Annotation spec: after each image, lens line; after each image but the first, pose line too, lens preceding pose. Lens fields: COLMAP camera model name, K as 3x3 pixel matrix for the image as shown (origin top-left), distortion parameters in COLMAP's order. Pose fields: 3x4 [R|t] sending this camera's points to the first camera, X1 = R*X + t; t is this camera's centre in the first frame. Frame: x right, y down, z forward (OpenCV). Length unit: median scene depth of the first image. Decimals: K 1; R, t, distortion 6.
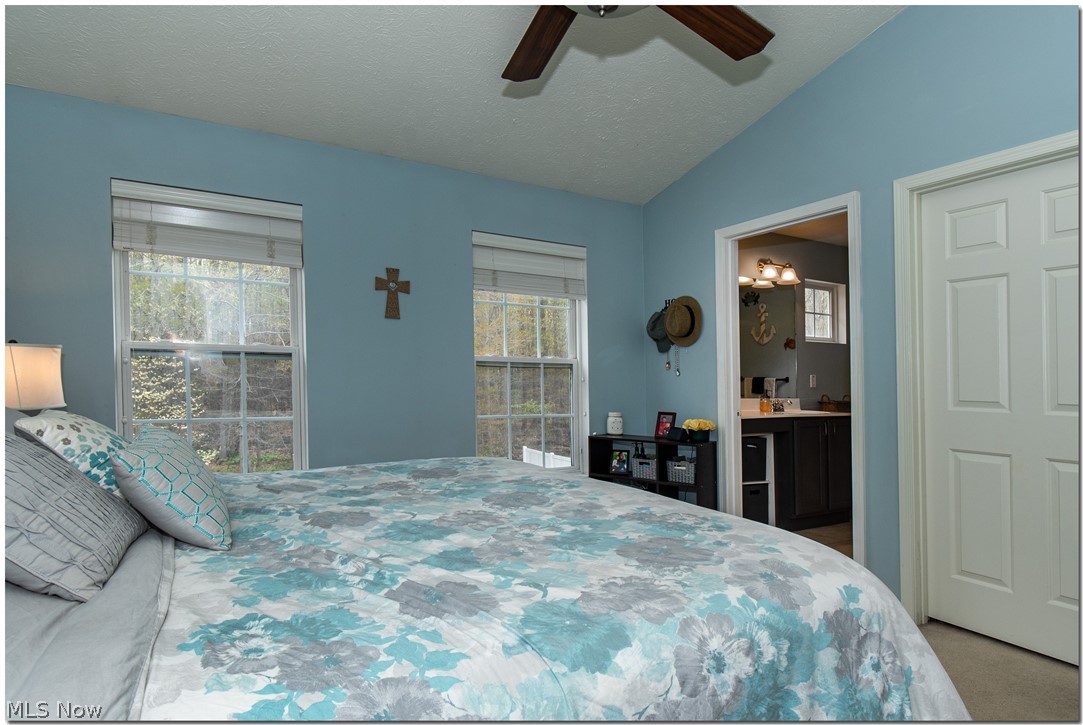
lens RADIAL K [[628.6, 0, 543.2], [0, 628.6, 367.6], [0, 0, 1]] dist [0.001076, -0.000444]
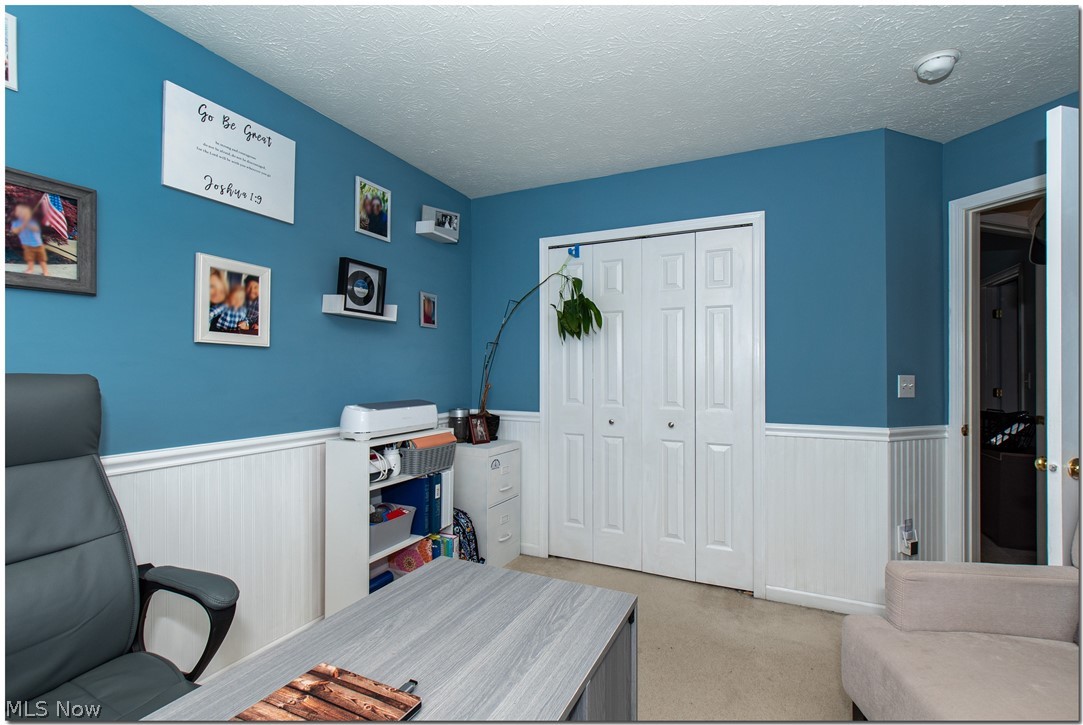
lens RADIAL K [[522.0, 0, 537.8], [0, 522.0, 367.9], [0, 0, 1]] dist [-0.005581, -0.001525]
pose [[0.850452, 0.011604, 0.525925, -0.116065], [-0.004332, 0.999877, -0.015056, 0.000071], [-0.526035, 0.010526, 0.850398, 0.210860]]
